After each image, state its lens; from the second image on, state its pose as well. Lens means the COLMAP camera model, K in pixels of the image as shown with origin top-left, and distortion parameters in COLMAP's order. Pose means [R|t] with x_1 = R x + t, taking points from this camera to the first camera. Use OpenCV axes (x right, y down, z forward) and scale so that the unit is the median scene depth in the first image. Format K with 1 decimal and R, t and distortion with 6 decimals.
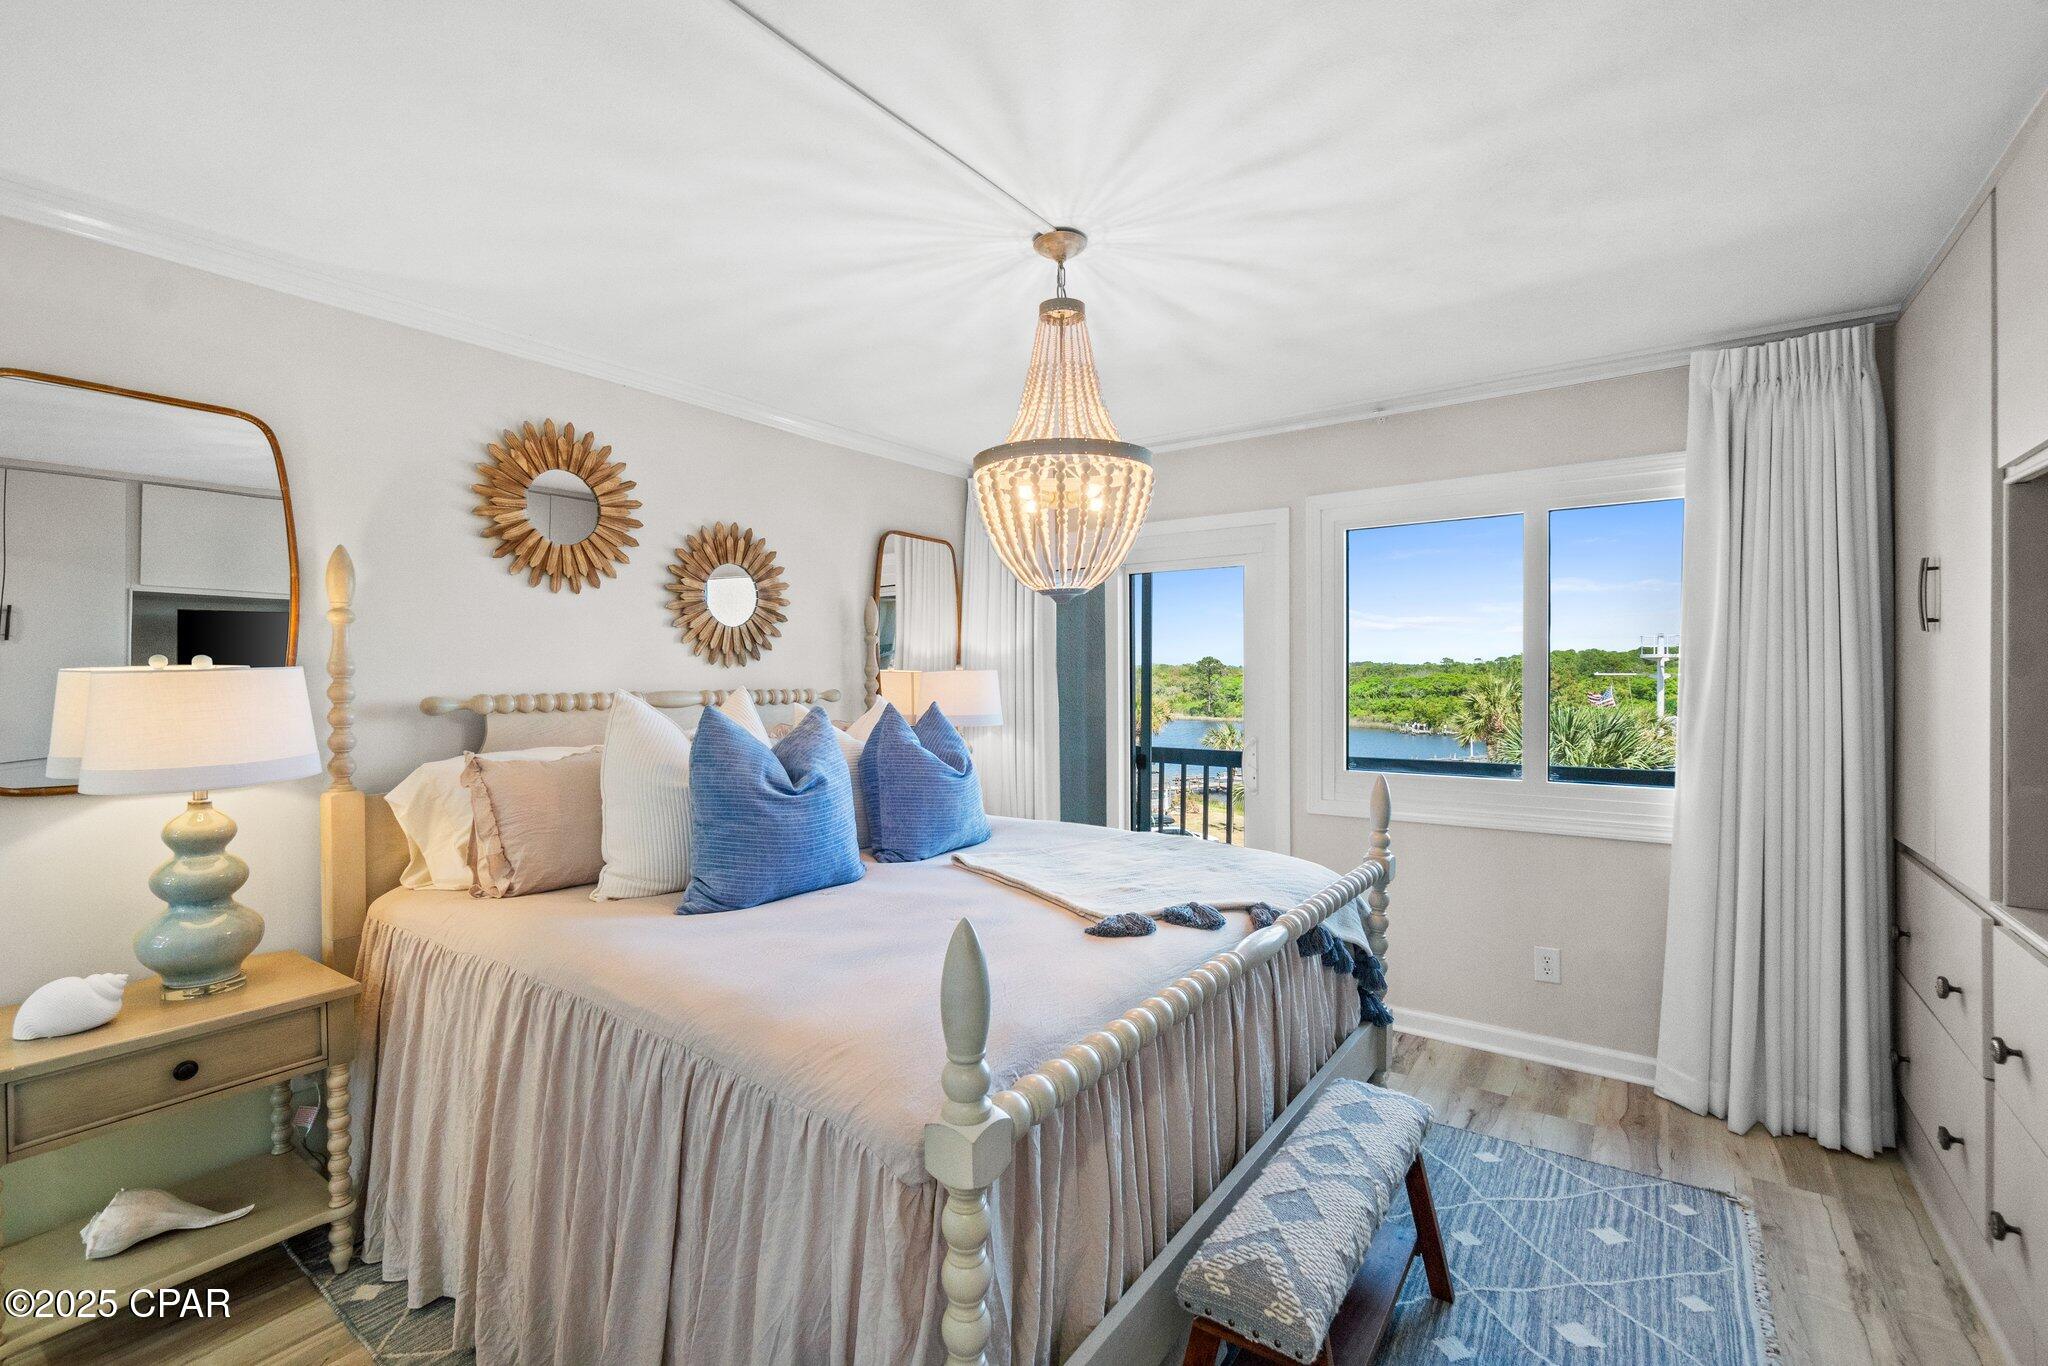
lens RADIAL K [[894.0, 0, 1011.7], [0, 894.0, 675.5], [0, 0, 1]] dist [0.001377, 0.000296]
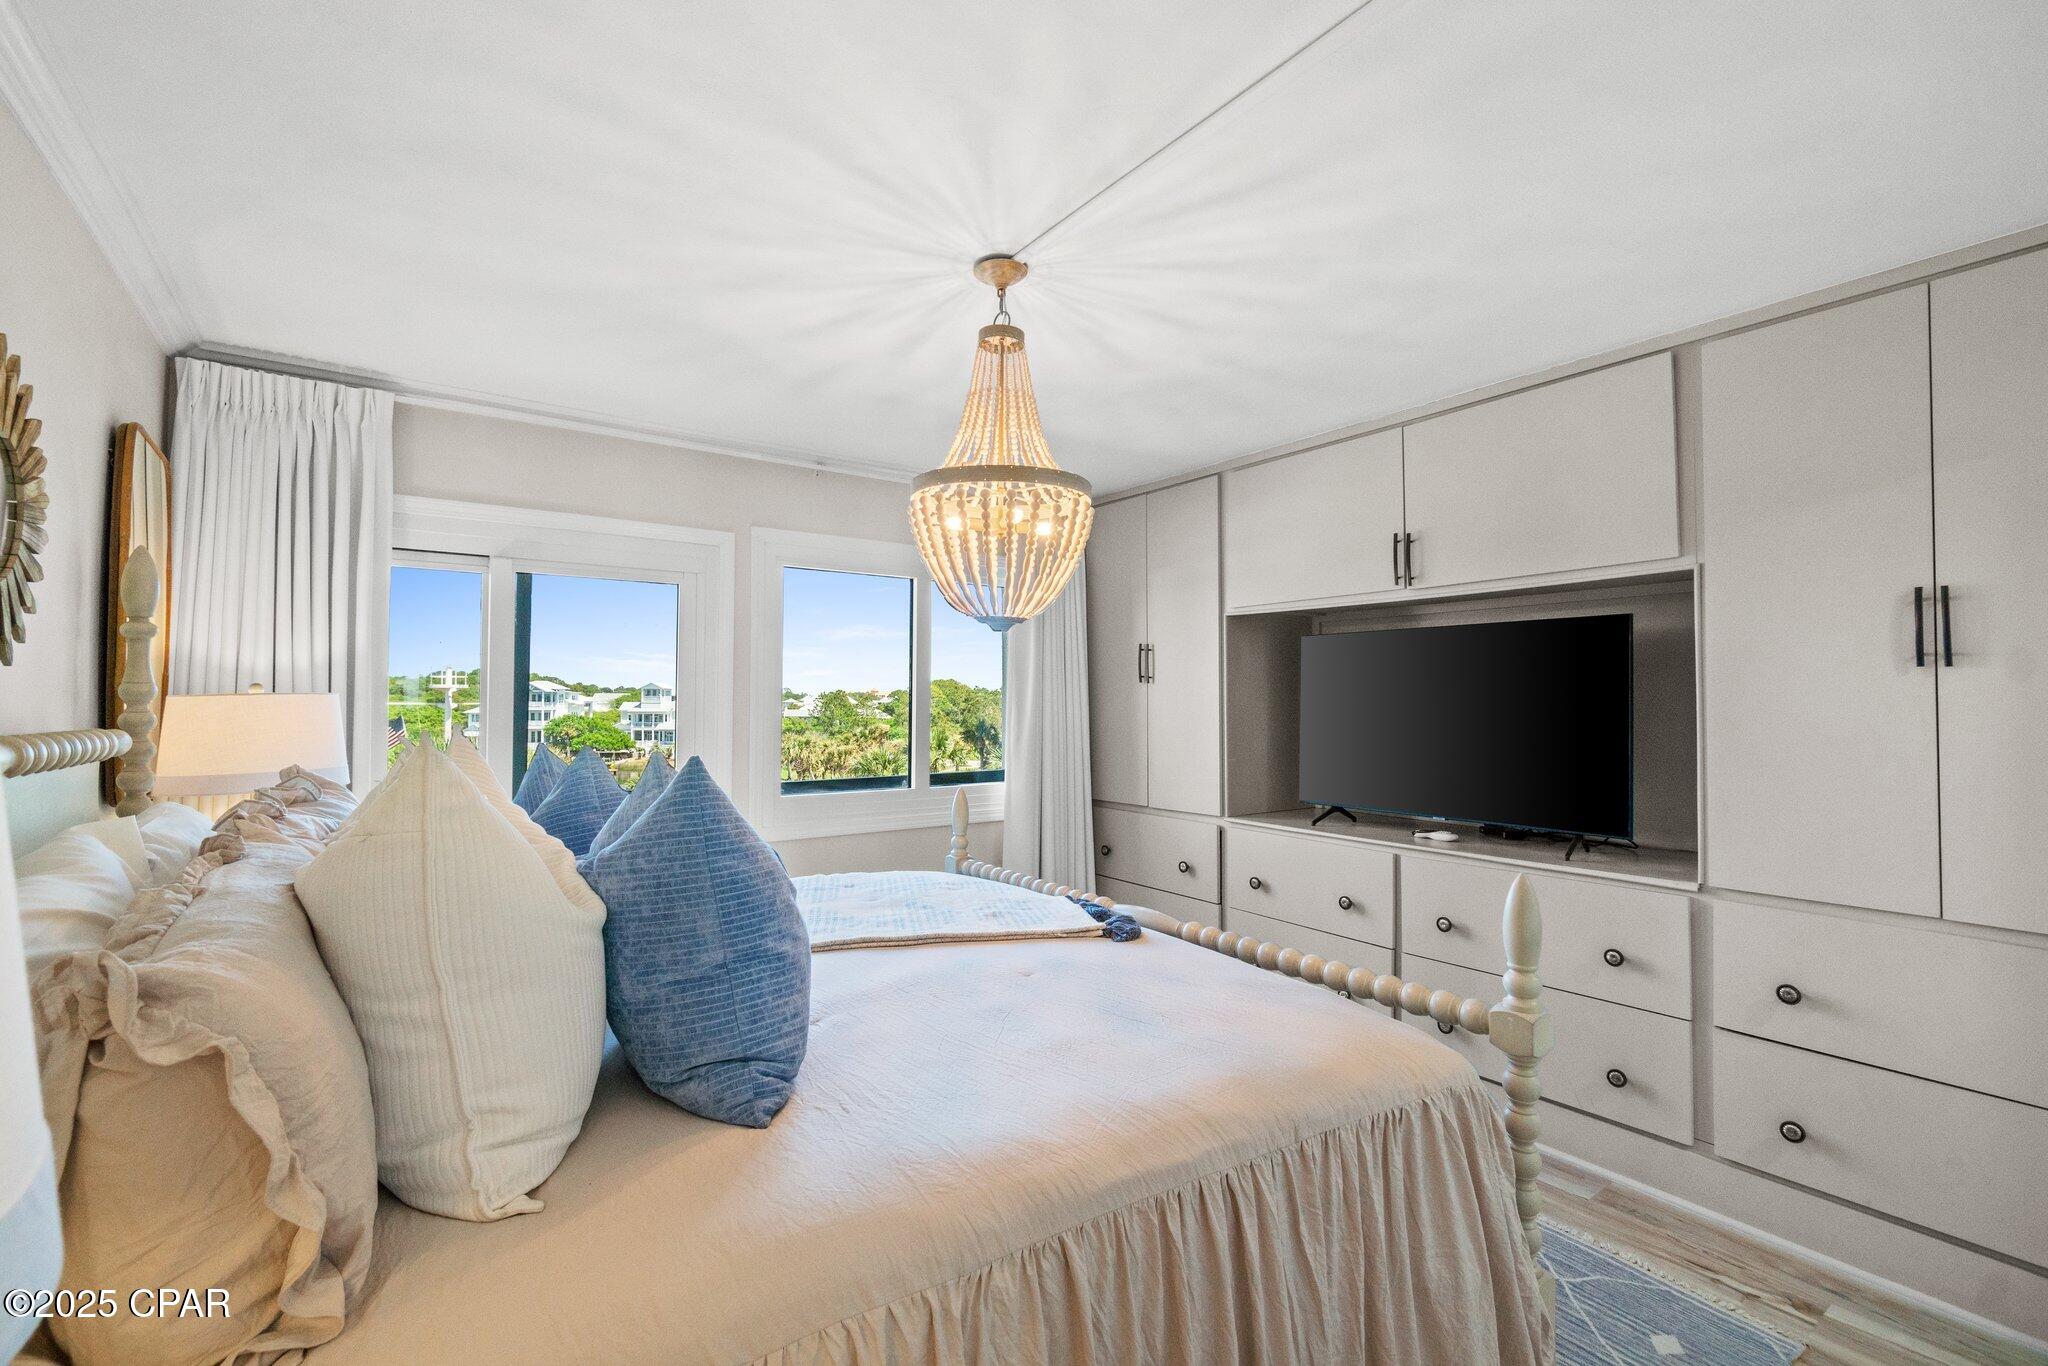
lens RADIAL K [[888.4, 0, 1022.1], [0, 888.4, 686.9], [0, 0, 1]] dist [-0.001502, 0.000303]
pose [[0.324793, 0.020646, 0.945560, -0.638706], [-0.004384, 0.999784, -0.020324, -0.001746], [-0.945775, 0.002456, 0.324813, 0.489279]]
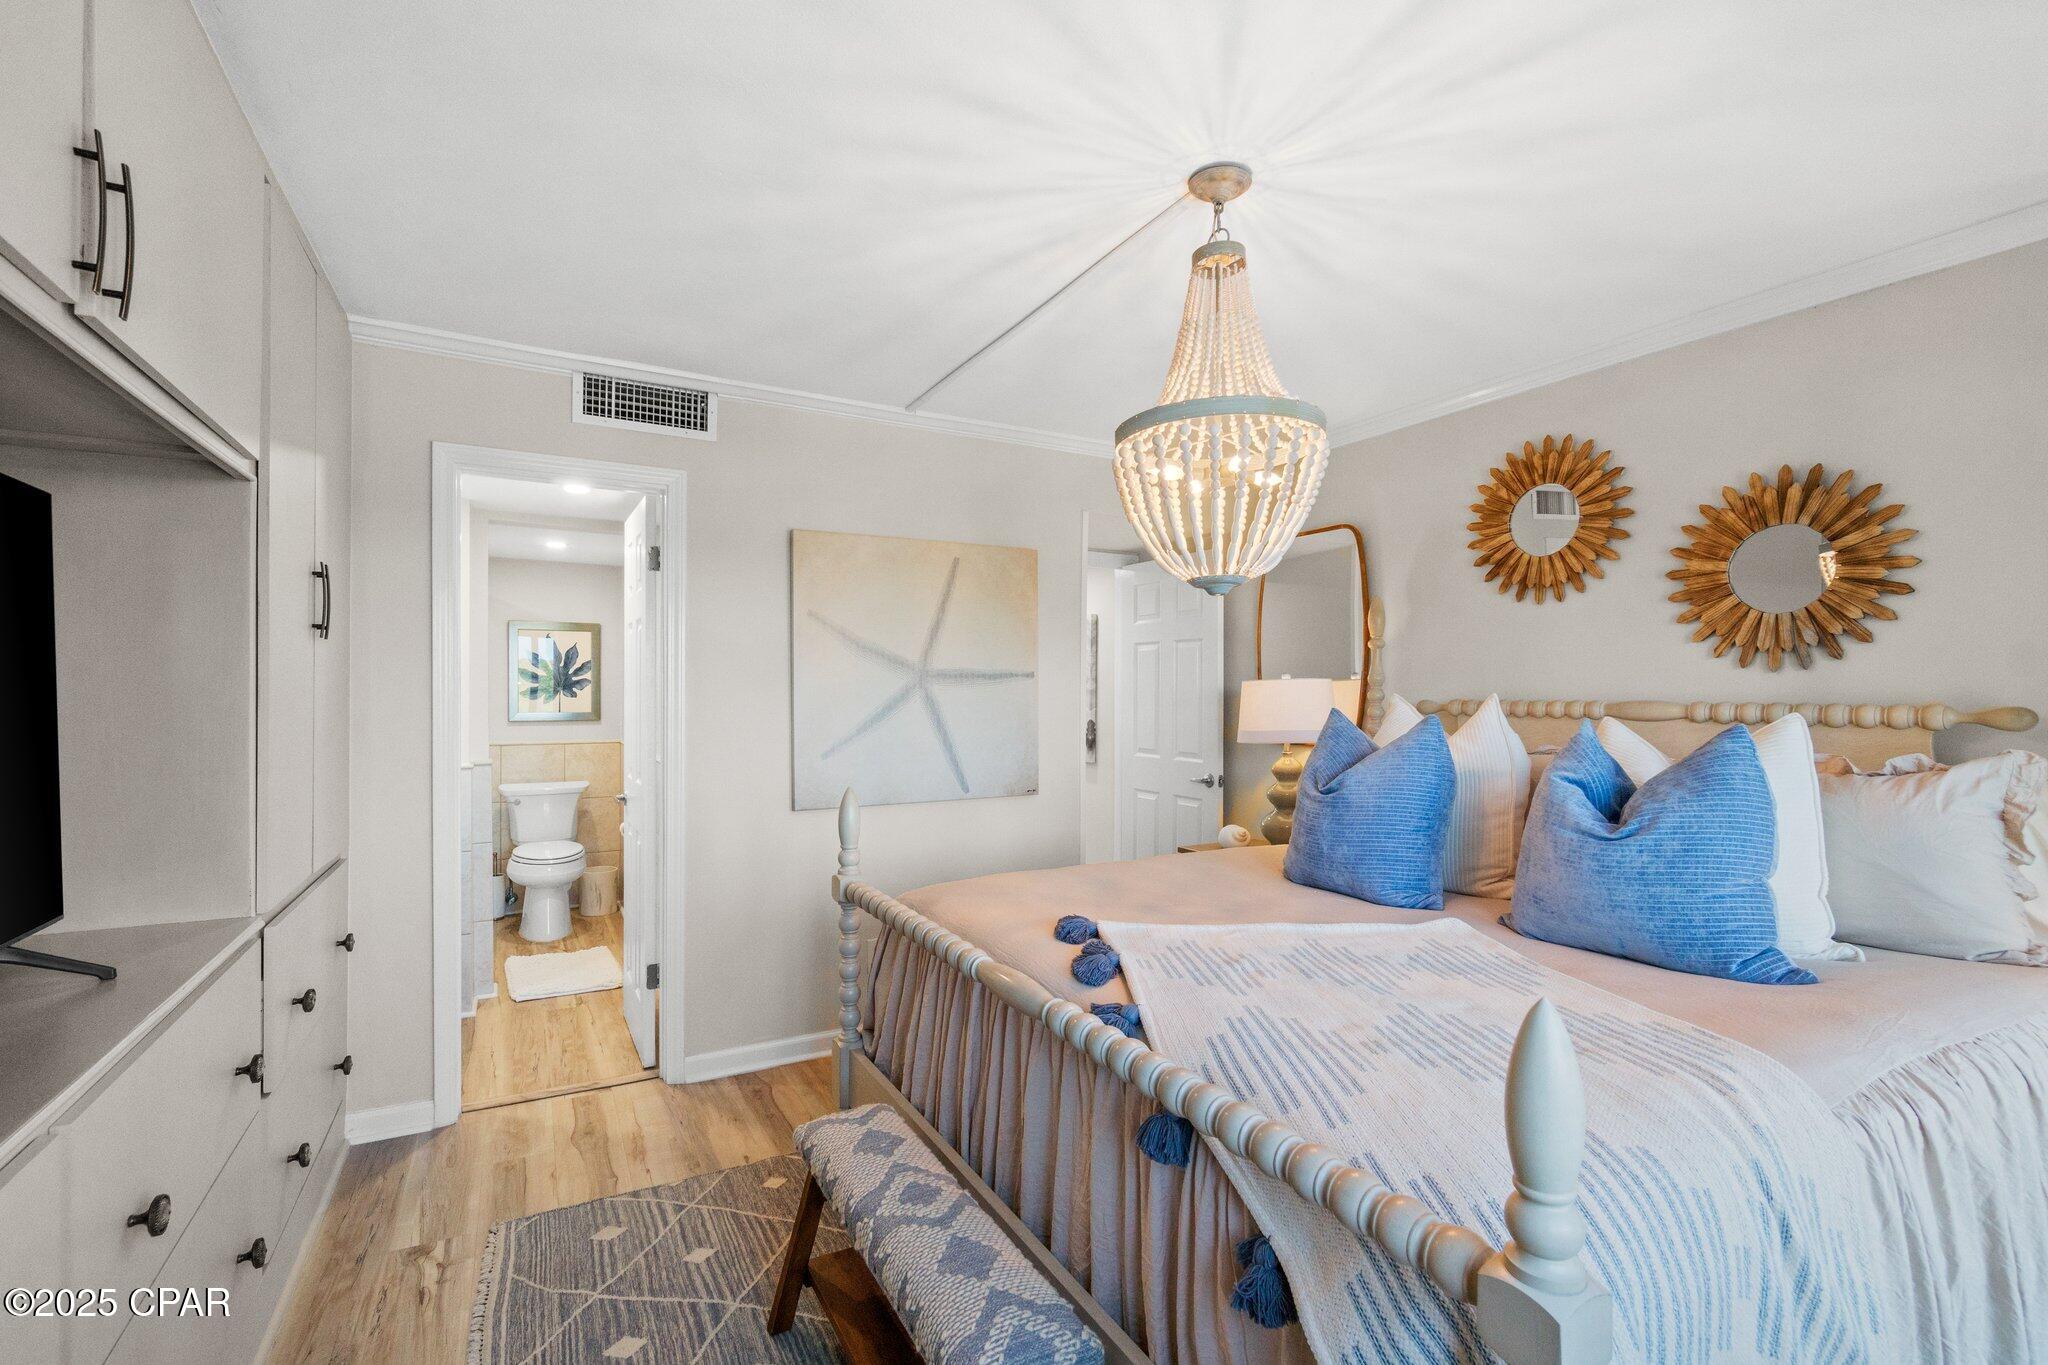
lens RADIAL K [[888.4, 0, 1022.1], [0, 888.4, 686.4], [0, 0, 1]] dist [-0.001502, 0.000303]
pose [[-0.424691, -0.001522, -0.905337, 0.680304], [-0.002231, 0.999997, -0.000635, 0.005927], [0.905335, 0.001750, -0.424694, 0.887077]]
